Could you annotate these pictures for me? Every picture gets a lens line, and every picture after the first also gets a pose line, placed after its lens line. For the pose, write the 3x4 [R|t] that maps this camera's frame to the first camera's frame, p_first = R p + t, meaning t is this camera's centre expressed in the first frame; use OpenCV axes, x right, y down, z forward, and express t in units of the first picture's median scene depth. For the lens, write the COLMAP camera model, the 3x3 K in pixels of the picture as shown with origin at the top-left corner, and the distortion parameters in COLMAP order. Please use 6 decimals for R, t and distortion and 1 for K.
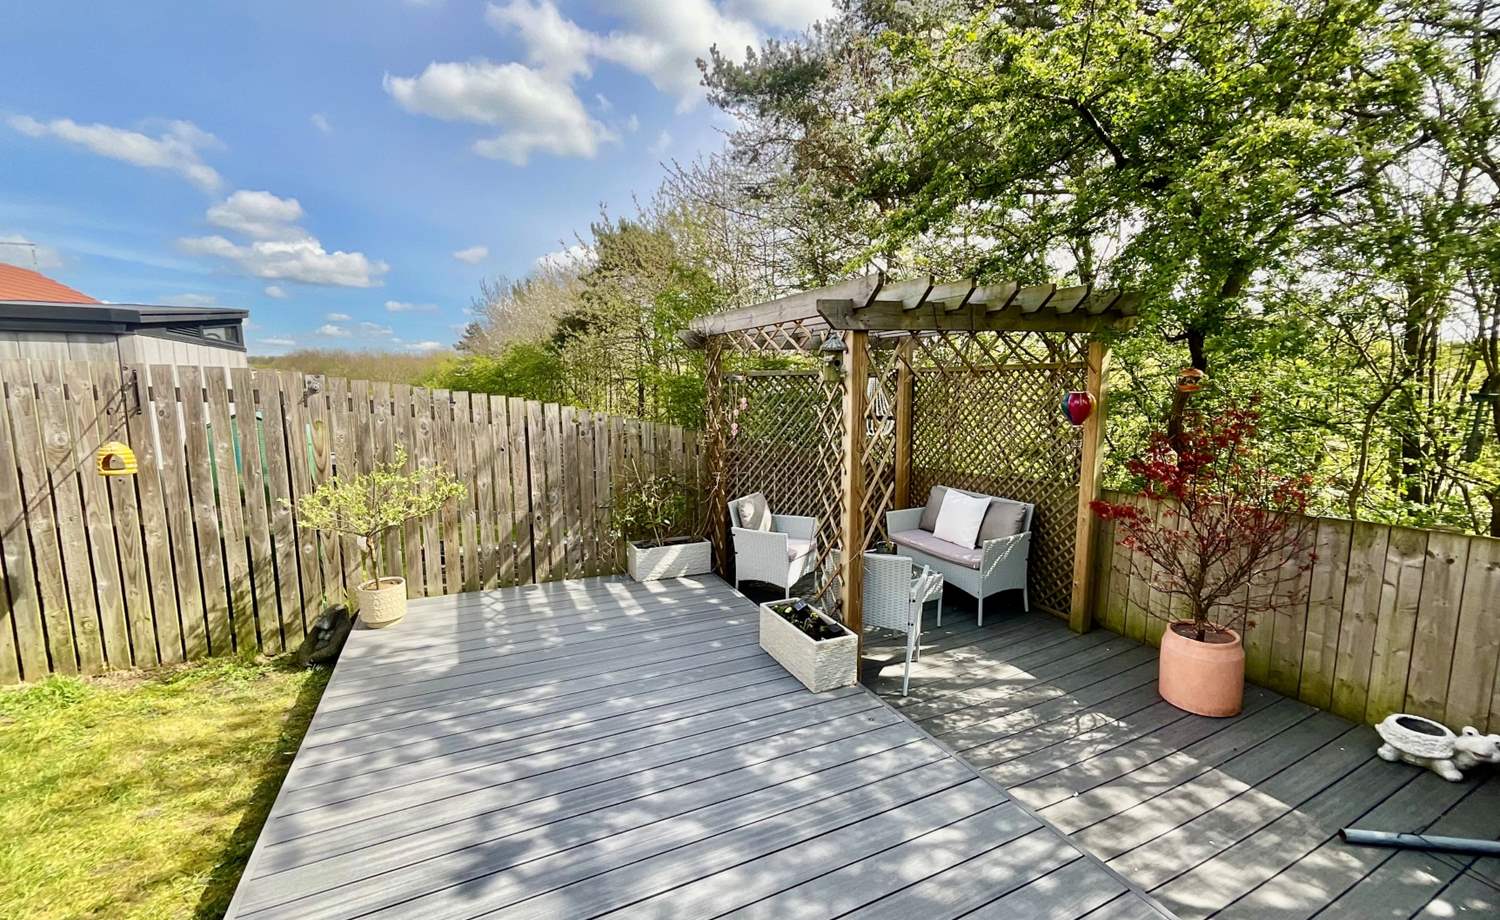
lens RADIAL K [[615.9, 0, 745.5], [0, 615.9, 462.8], [0, 0, 1]] dist [0.002352, 0.000528]
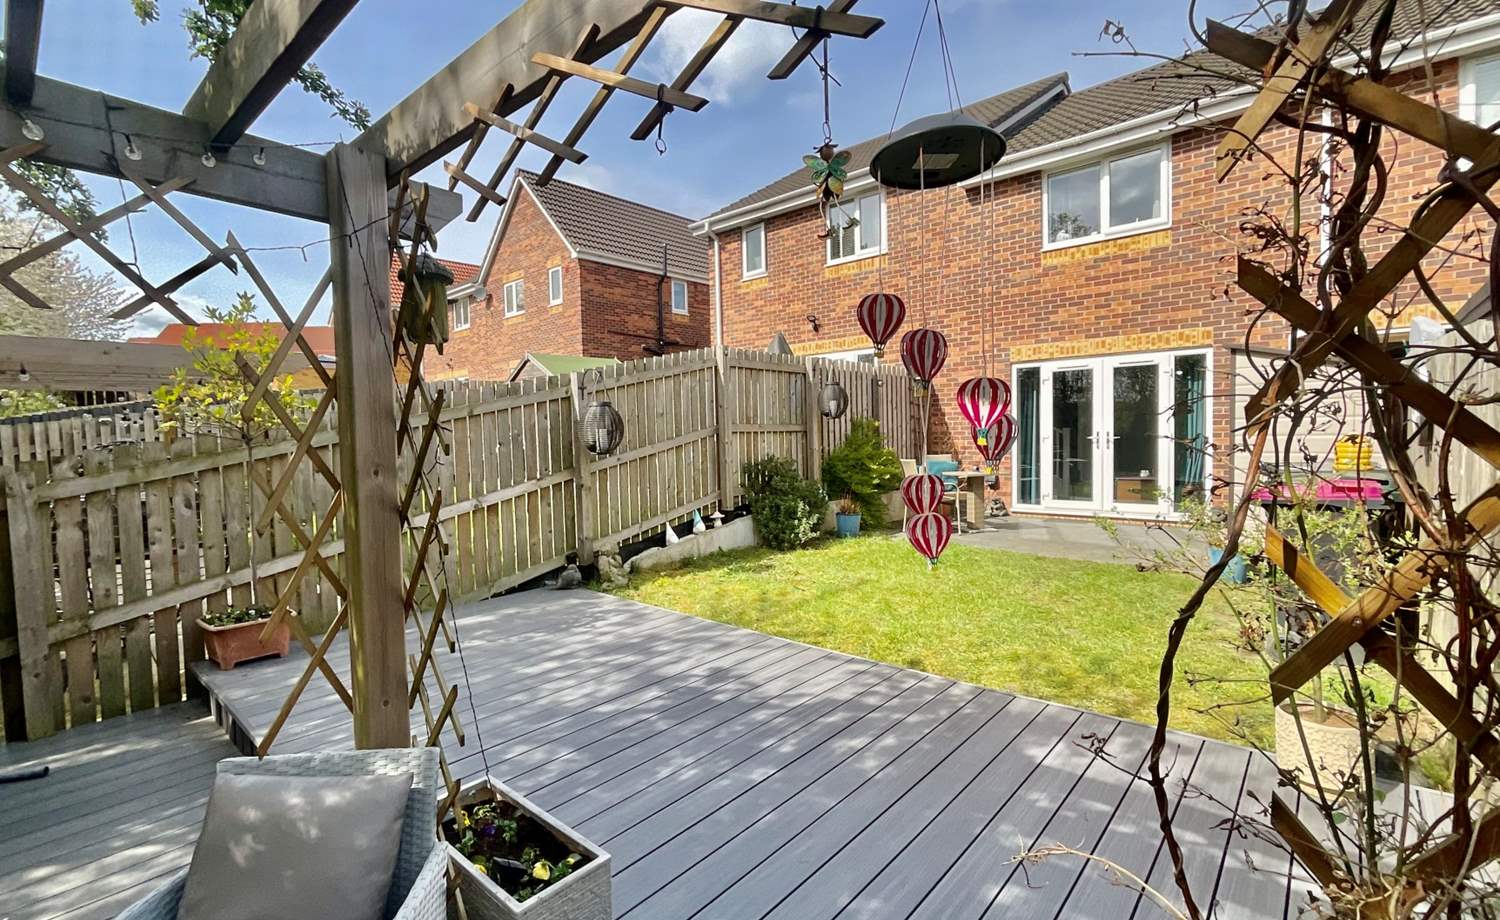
lens RADIAL K [[669.6, 0, 750.0], [0, 669.6, 460.0], [0, 0, 1]] dist [-0.000082, 0.000002]
pose [[-0.916825, 0.042883, -0.396979, 0.137054], [-0.024602, 0.986260, 0.163359, -0.149520], [0.398530, 0.159538, -0.903173, 1.796291]]
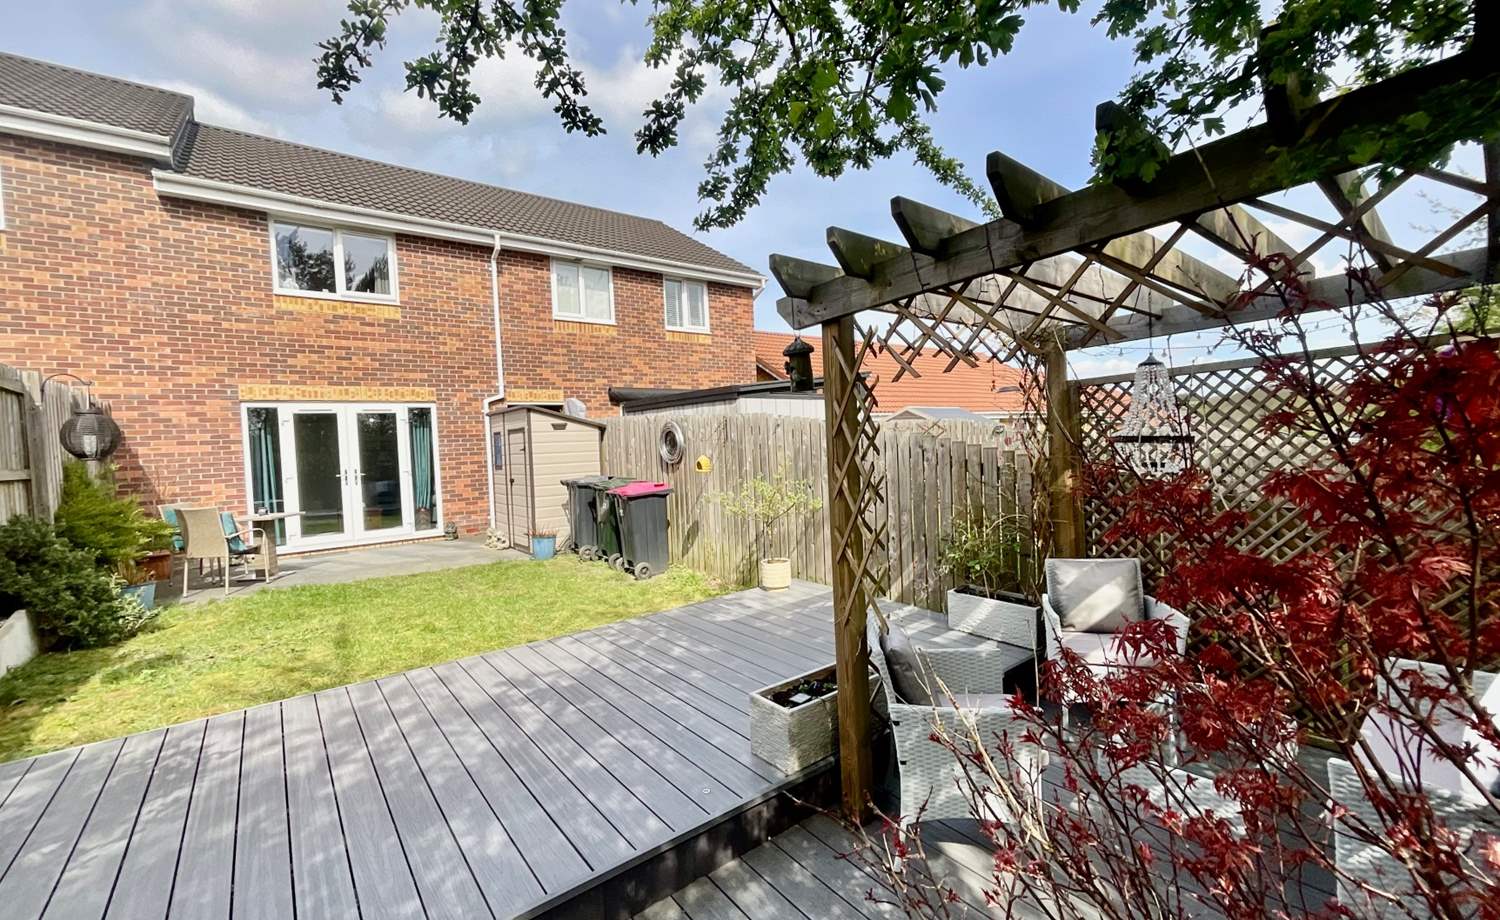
lens RADIAL K [[615.9, 0, 745.5], [0, 615.9, 462.8], [0, 0, 1]] dist [0.002352, 0.000528]
pose [[0.226983, 0.027487, -0.973511, 1.032417], [-0.084624, 0.996378, 0.008402, -0.043002], [0.970215, 0.080475, 0.228486, 0.831124]]
